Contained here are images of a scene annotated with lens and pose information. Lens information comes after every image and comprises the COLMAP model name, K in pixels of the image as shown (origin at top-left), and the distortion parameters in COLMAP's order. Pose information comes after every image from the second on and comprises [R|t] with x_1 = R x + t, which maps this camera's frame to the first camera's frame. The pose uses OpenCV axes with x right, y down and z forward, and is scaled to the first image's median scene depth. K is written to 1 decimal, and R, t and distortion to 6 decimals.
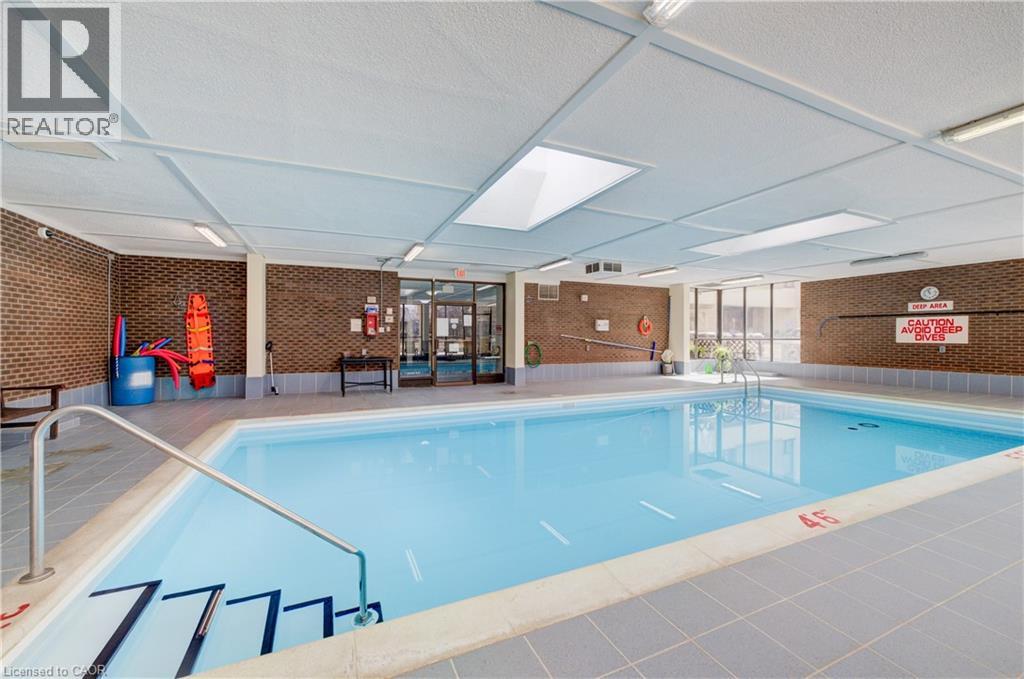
lens RADIAL K [[402.0, 0, 505.1], [0, 402.0, 337.4], [0, 0, 1]] dist [0.000588, 0.000023]
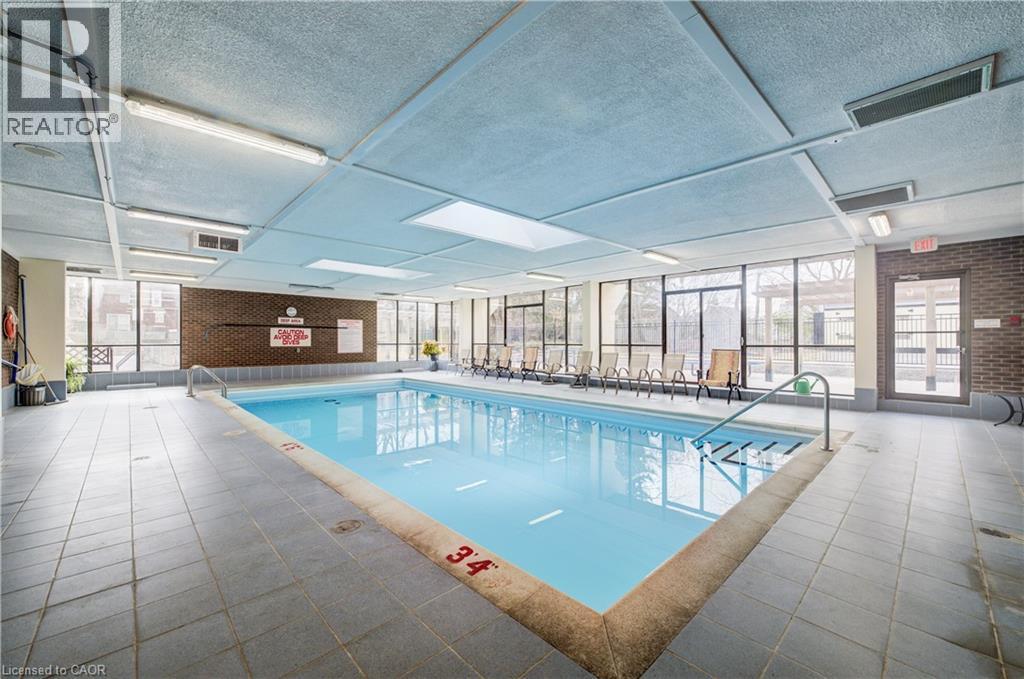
lens RADIAL K [[402.0, 0, 505.5], [0, 402.0, 339.9], [0, 0, 1]] dist [0.000588, 0.000023]
pose [[-0.332216, -0.000656, 0.943203, -0.544265], [0.001711, 0.999998, 0.001298, -0.008778], [-0.943202, 0.002045, -0.332214, 0.722446]]
